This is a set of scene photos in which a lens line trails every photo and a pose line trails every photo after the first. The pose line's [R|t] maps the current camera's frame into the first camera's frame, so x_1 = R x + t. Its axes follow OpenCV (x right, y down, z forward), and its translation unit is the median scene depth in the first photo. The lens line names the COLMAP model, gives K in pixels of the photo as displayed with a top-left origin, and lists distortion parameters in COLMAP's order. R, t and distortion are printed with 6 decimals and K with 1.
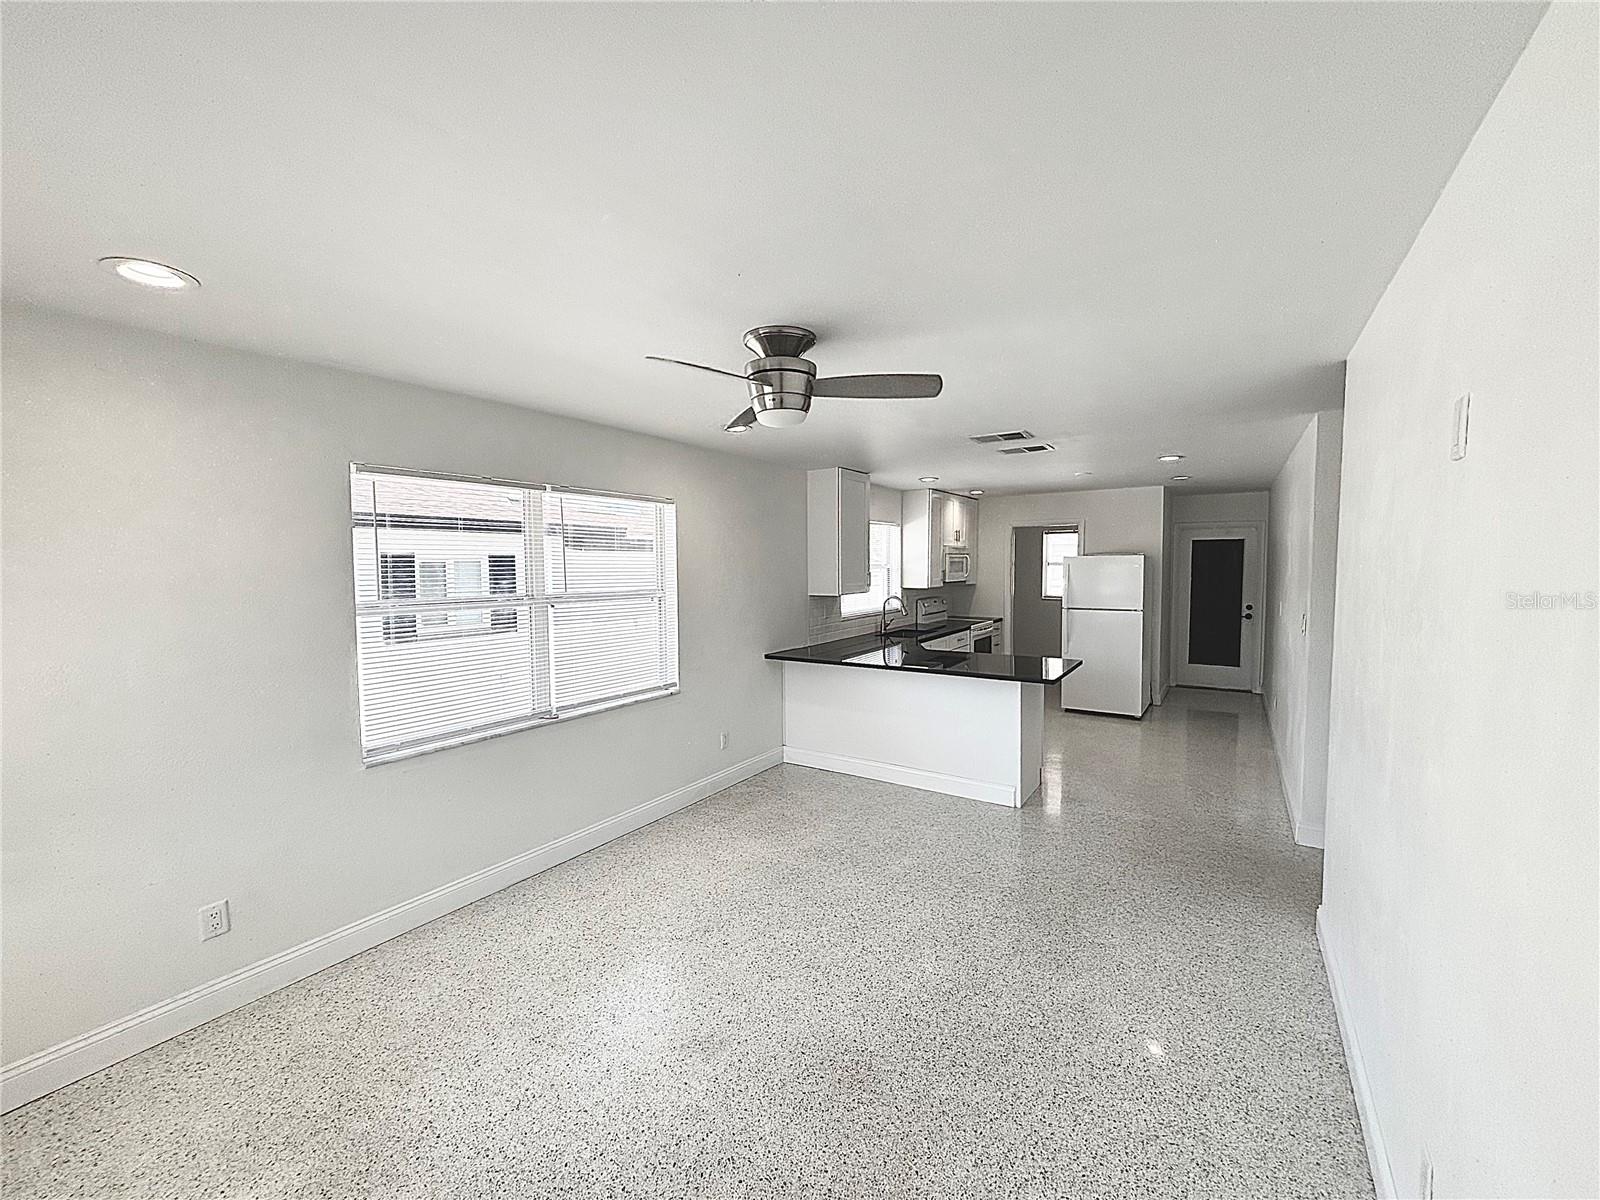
lens RADIAL K [[641.9, 0, 800.0], [0, 641.9, 600.0], [0, 0, 1]] dist [0.017741, -0.000462]
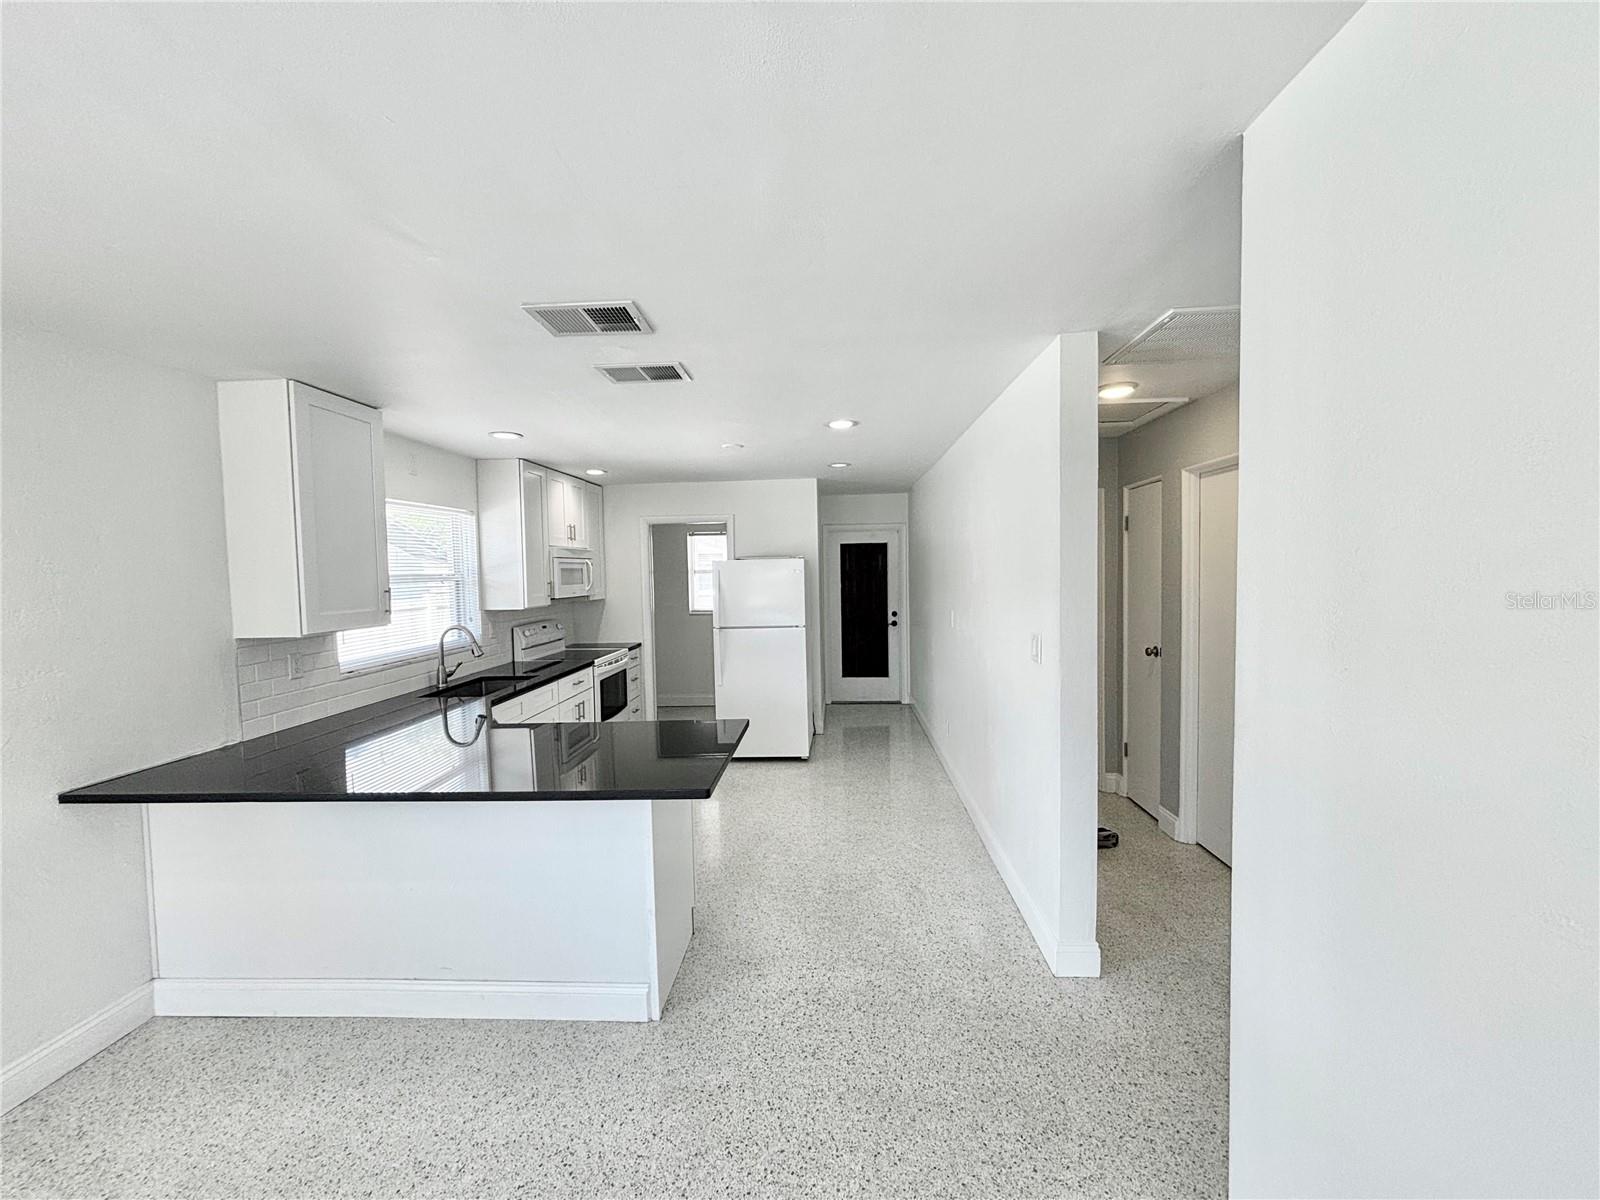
lens RADIAL K [[641.9, 0, 800.0], [0, 641.9, 600.0], [0, 0, 1]] dist [0.017741, -0.000462]
pose [[0.863848, -0.035518, 0.502499, 0.108088], [0.043283, 0.999056, -0.003792, -0.012890], [-0.501890, 0.025026, 0.864569, 0.274782]]
